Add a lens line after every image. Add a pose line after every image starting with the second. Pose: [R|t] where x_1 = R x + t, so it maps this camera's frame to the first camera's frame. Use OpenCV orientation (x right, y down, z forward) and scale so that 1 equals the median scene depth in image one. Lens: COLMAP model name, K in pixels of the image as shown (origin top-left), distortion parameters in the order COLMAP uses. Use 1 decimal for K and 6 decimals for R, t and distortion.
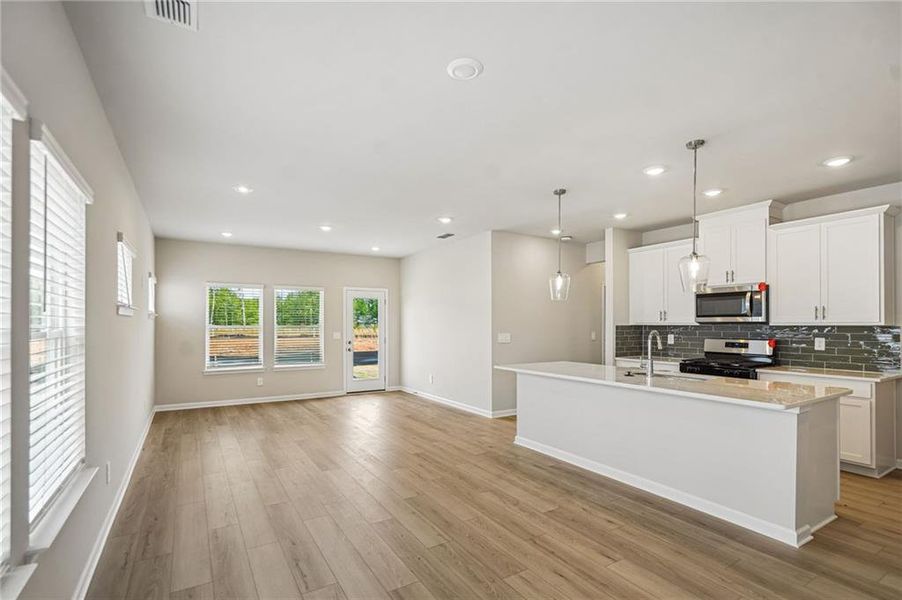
lens RADIAL K [[417.9, 0, 452.7], [0, 417.9, 323.8], [0, 0, 1]] dist [-0.002264, 0.002746]
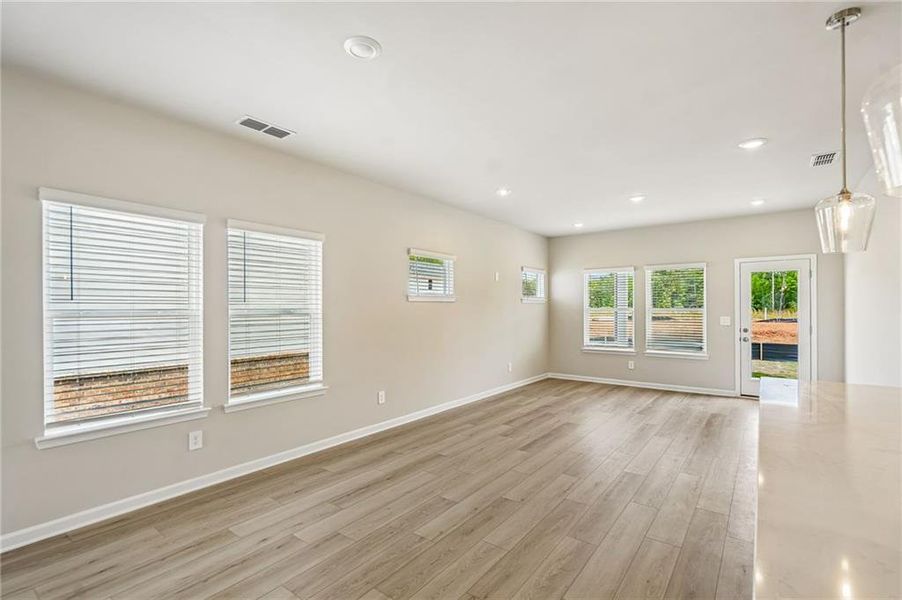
lens RADIAL K [[417.9, 0, 453.5], [0, 417.9, 305.1], [0, 0, 1]] dist [-0.002264, 0.002746]
pose [[0.371120, -0.008182, -0.928549, 0.428955], [0.004390, 0.999965, -0.007057, 0.002480], [0.928574, -0.001457, 0.371144, 0.344497]]
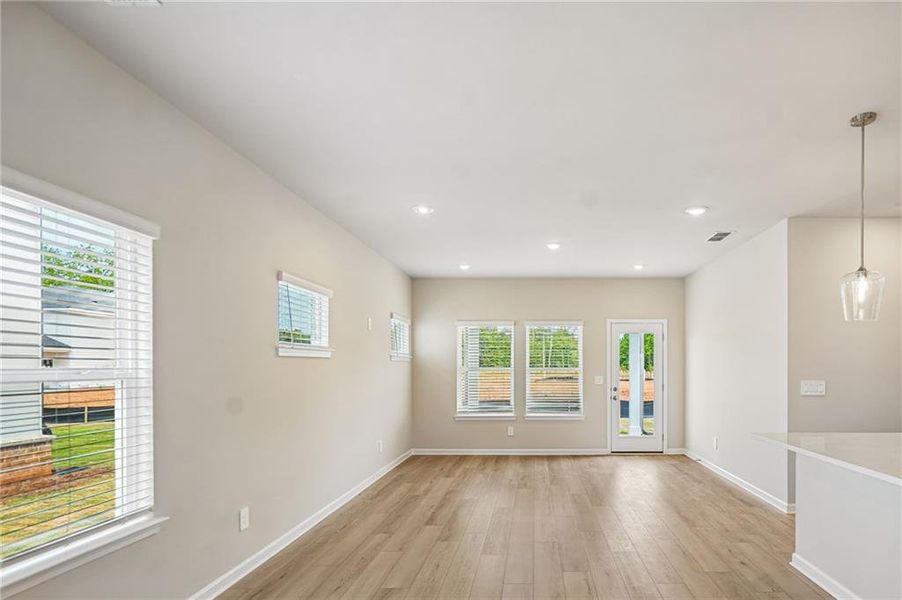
lens RADIAL K [[498.3, 0, 535.9], [0, 498.3, 368.2], [0, 0, 1]] dist [0.006594, 0.001418]
pose [[0.861915, 0.000552, -0.507053, 0.166373], [0.002019, 0.999988, 0.004519, 0.000957], [0.507049, -0.004919, 0.861903, 0.171298]]
